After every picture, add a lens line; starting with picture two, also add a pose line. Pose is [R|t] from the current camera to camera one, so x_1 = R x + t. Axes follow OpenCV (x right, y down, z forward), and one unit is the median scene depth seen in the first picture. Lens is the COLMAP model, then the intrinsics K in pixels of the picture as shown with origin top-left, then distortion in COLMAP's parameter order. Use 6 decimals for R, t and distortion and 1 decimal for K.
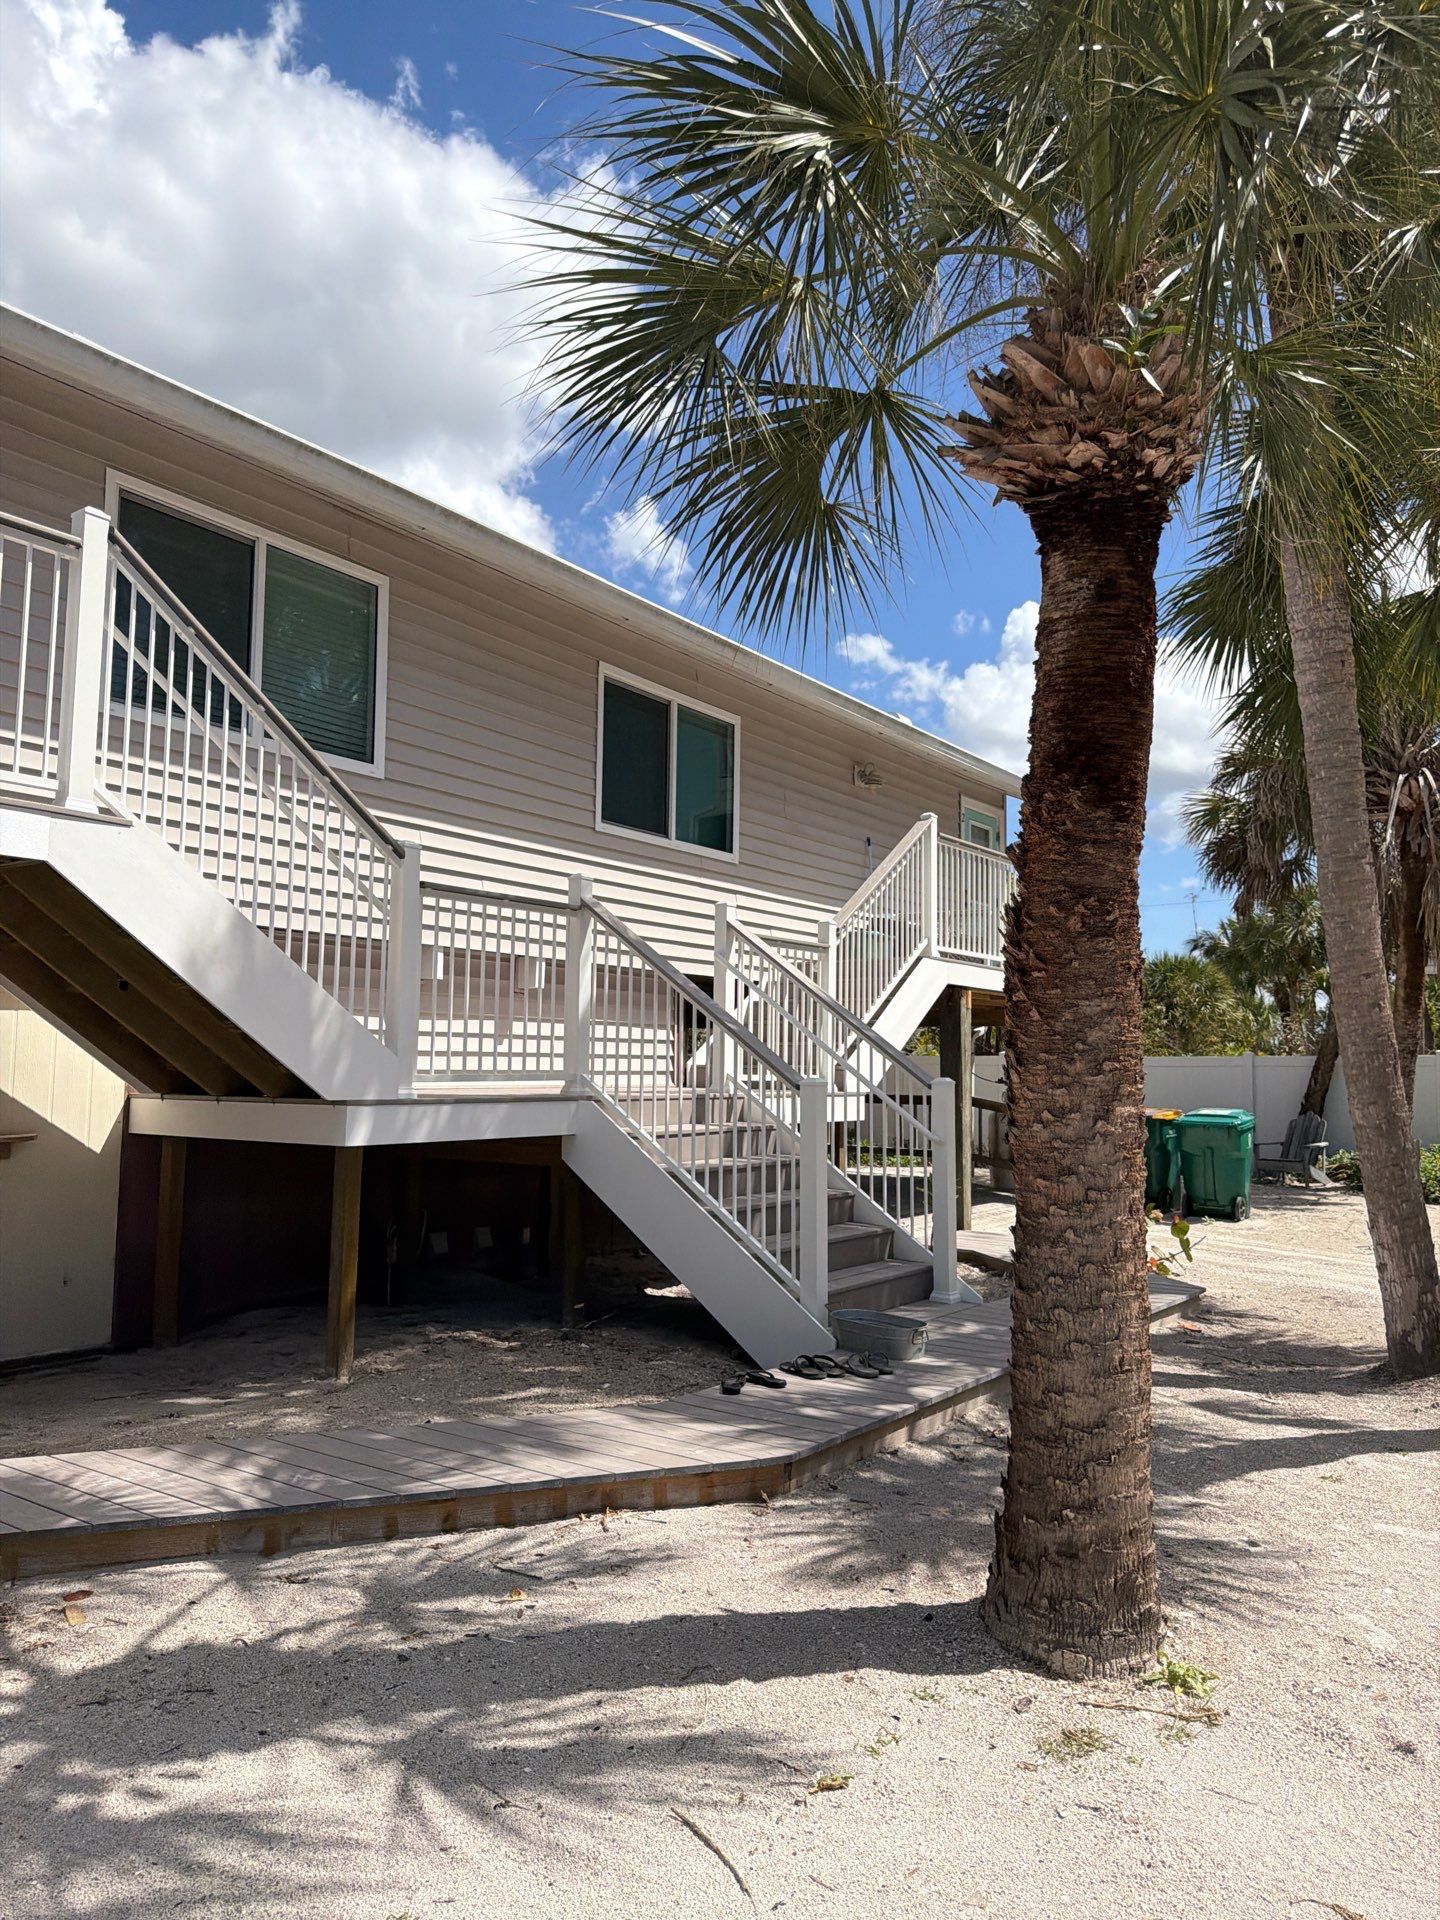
lens RADIAL K [[1350.5, 0, 706.1], [0, 1350.5, 930.6], [0, 0, 1]] dist [0.057735, -0.048550]
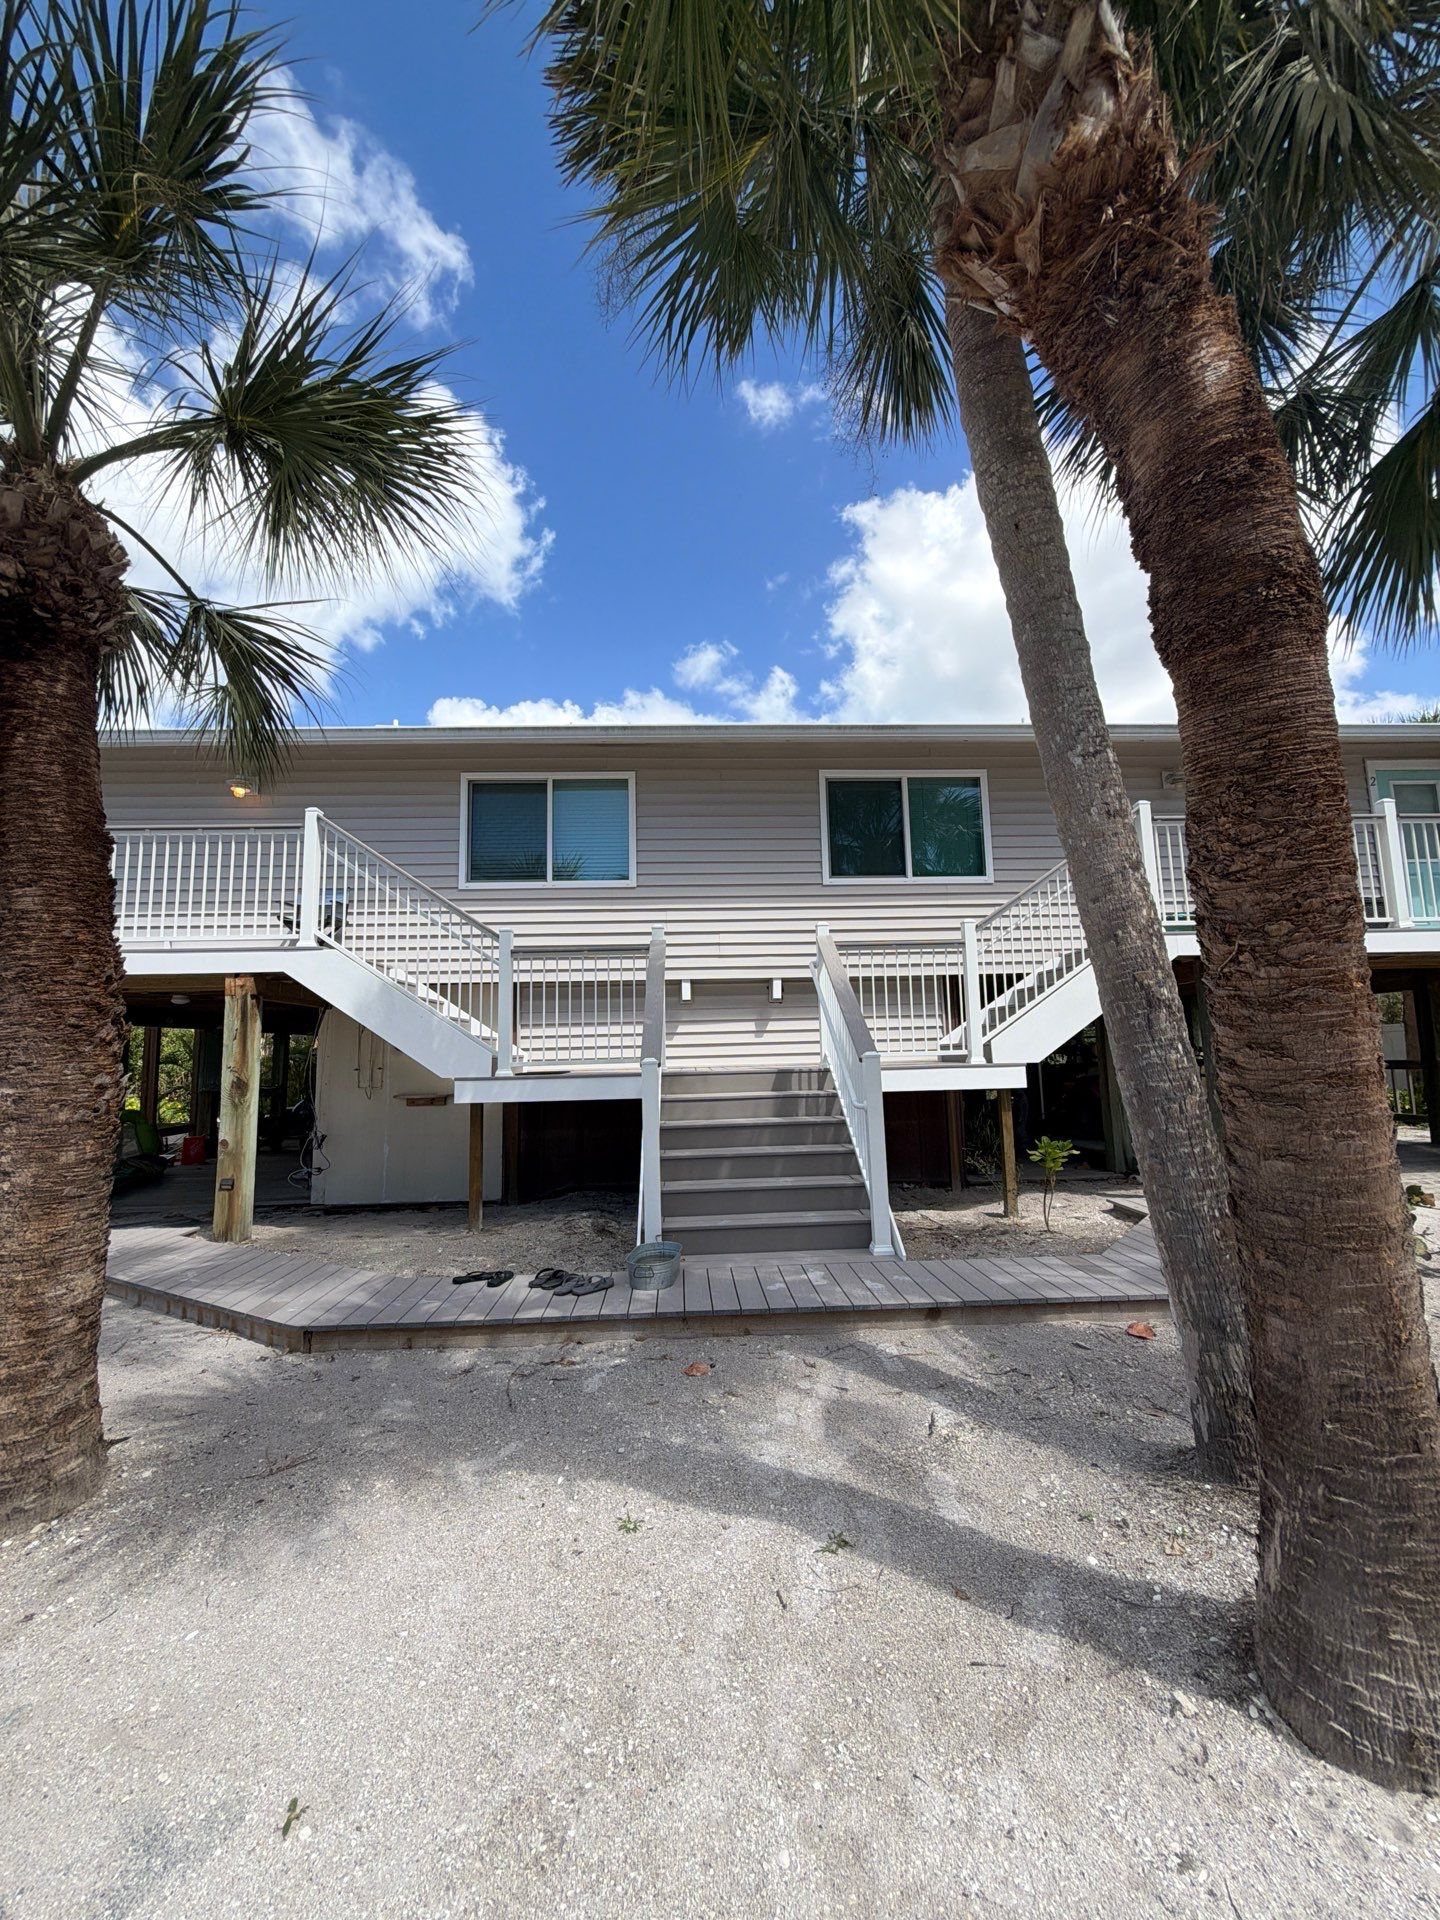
lens RADIAL K [[761.8, 0, 722.6], [0, 761.8, 959.5], [0, 0, 1]] dist [0.005423, -0.000594]
pose [[0.624634, -0.123457, -0.771097, 0.413287], [0.109290, 0.991527, -0.070218, 0.044863], [0.773232, -0.040413, 0.632834, 0.352687]]
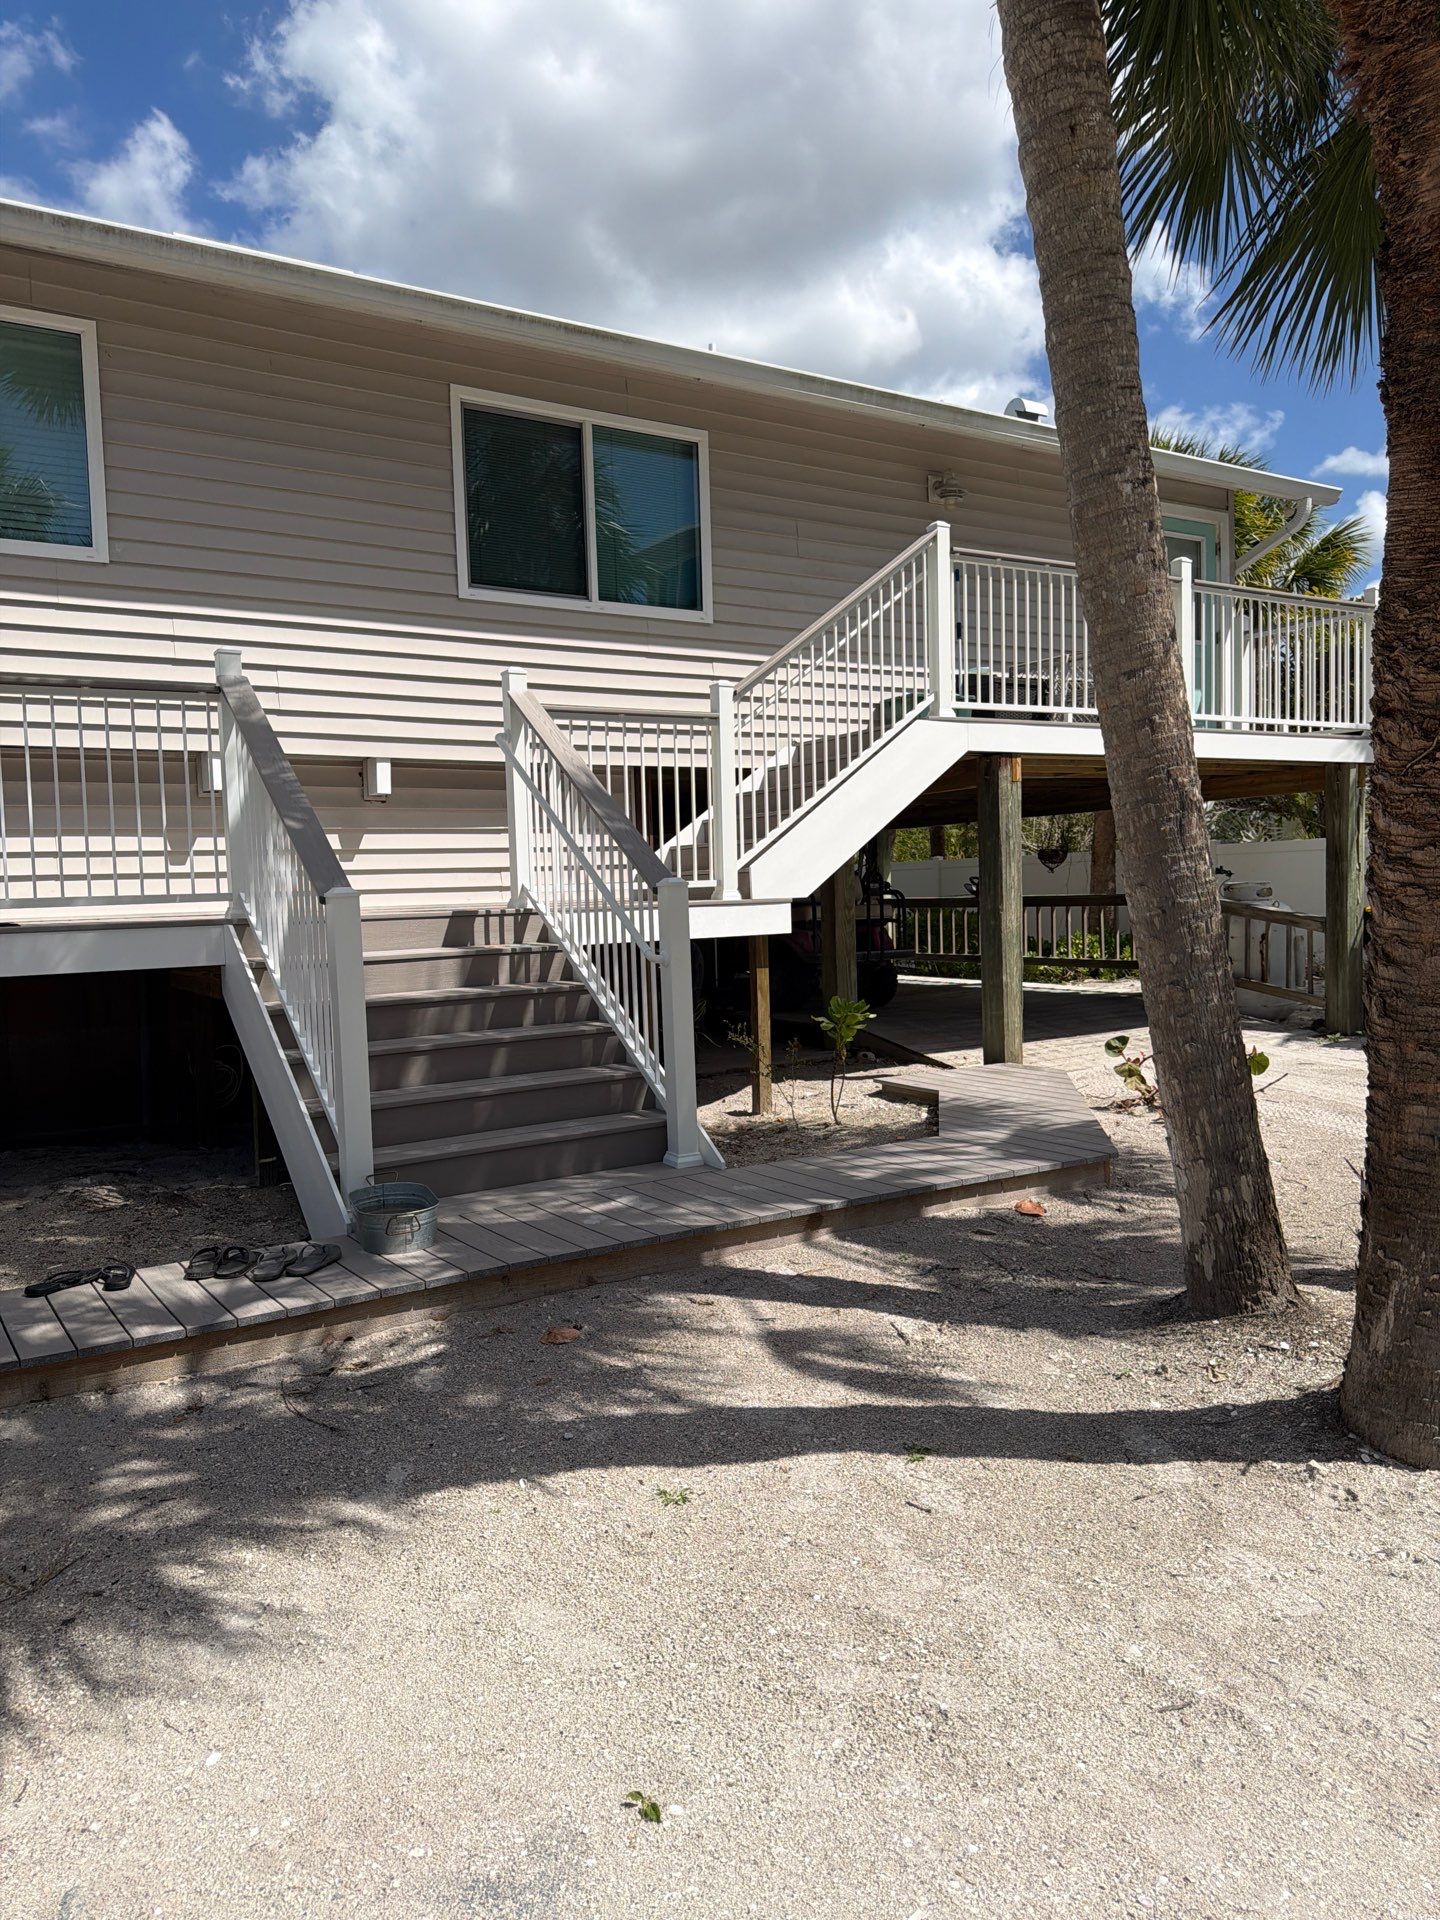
lens RADIAL K [[1350.5, 0, 701.8], [0, 1350.5, 966.7], [0, 0, 1]] dist [0.057735, -0.048550]
pose [[0.925790, -0.020184, -0.377500, 0.325555], [0.081249, 0.985862, 0.146545, 0.035006], [0.369205, -0.166341, 0.914340, 0.222293]]
